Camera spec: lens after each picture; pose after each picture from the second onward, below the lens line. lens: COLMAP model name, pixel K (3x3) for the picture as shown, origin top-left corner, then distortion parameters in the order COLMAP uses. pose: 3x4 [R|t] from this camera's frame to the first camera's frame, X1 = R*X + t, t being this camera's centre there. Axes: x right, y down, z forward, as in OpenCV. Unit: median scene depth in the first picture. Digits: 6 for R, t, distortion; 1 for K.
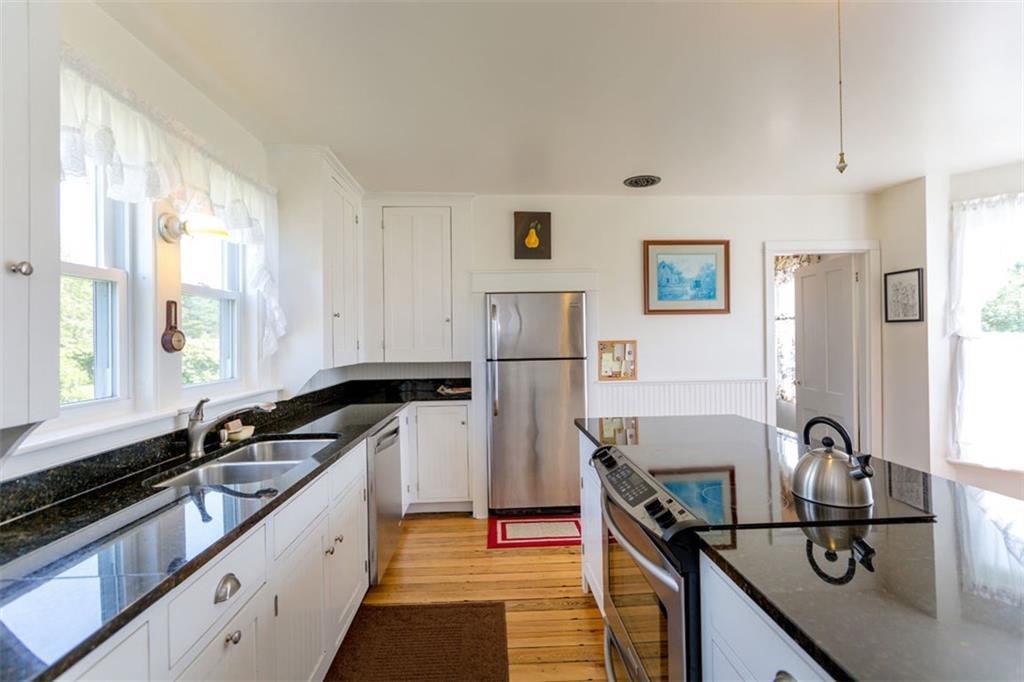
lens RADIAL K [[454.8, 0, 509.1], [0, 454.8, 340.2], [0, 0, 1]] dist [-0.000208, 0.000209]
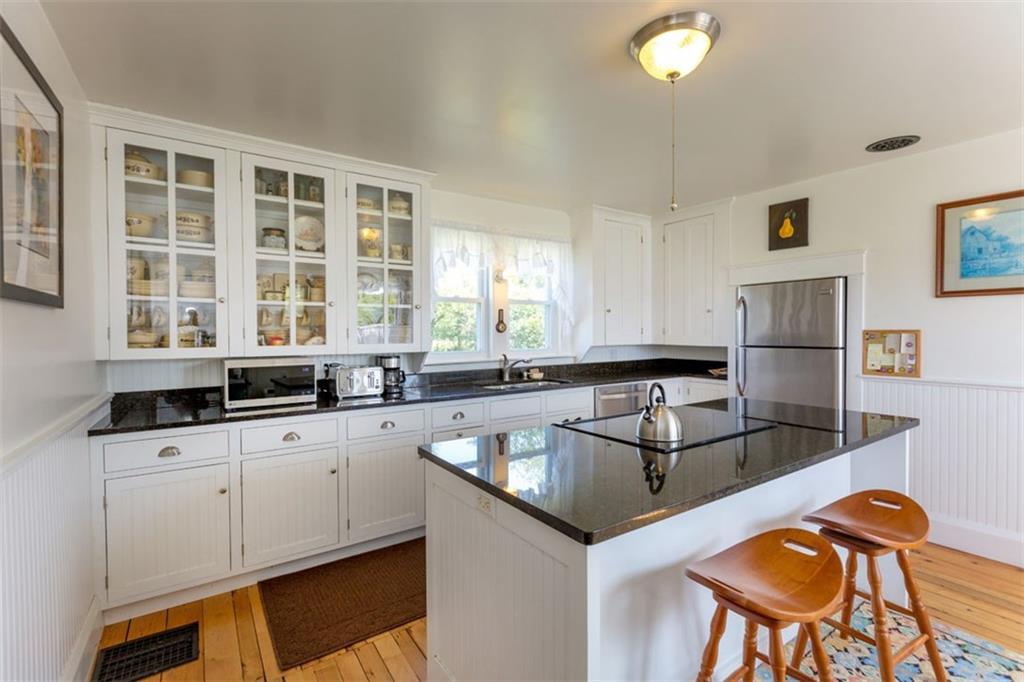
lens RADIAL K [[454.8, 0, 509.1], [0, 454.8, 340.2], [0, 0, 1]] dist [-0.000208, 0.000209]
pose [[0.522119, 0.030280, -0.852335, 0.599519], [-0.004142, 0.999448, 0.032969, -0.004962], [0.852863, -0.013683, 0.521956, -0.061115]]
